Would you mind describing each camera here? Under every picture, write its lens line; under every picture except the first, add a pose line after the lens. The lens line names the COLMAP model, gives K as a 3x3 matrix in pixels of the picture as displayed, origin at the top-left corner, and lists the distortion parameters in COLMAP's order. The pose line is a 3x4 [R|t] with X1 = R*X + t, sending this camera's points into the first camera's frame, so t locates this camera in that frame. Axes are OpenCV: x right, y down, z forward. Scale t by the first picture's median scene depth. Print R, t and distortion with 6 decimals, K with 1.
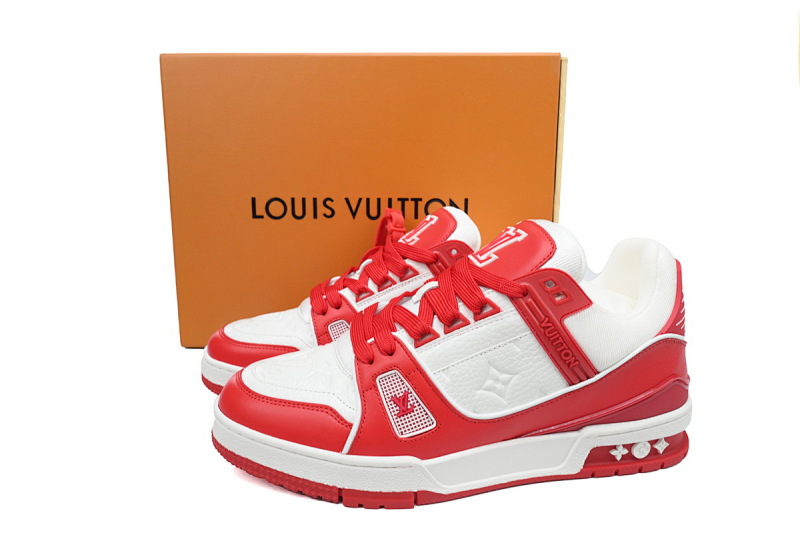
lens RADIAL K [[541.4, 0, 400.0], [0, 541.4, 266.5], [0, 0, 1]] dist [0.036777, 0.001479]
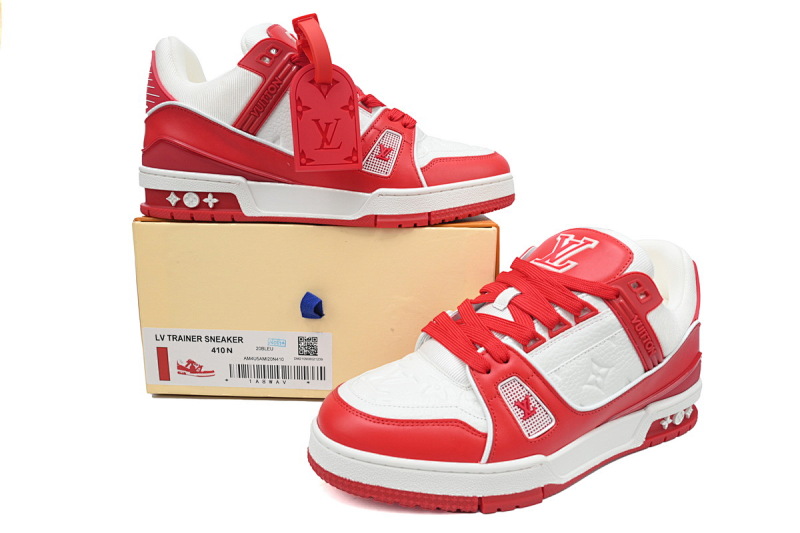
lens RADIAL K [[541.4, 0, 400.0], [0, 541.4, 266.5], [0, 0, 1]] dist [0.036777, 0.001479]
pose [[0.940829, -0.053316, 0.334660, -0.565255], [0.048418, 0.998563, 0.022966, -0.057112], [-0.335404, -0.005404, 0.942059, 0.083643]]
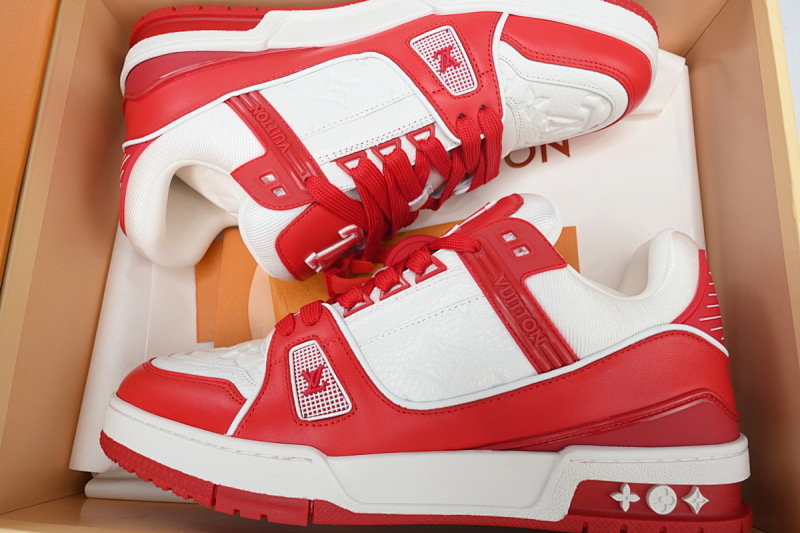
lens RADIAL K [[541.4, 0, 400.0], [0, 541.4, 266.5], [0, 0, 1]] dist [0.036777, 0.001479]
pose [[0.981113, 0.026262, -0.191647, 0.269479], [-0.087135, 0.944535, -0.316641, 0.334080], [0.172701, 0.327360, 0.928983, 0.246474]]
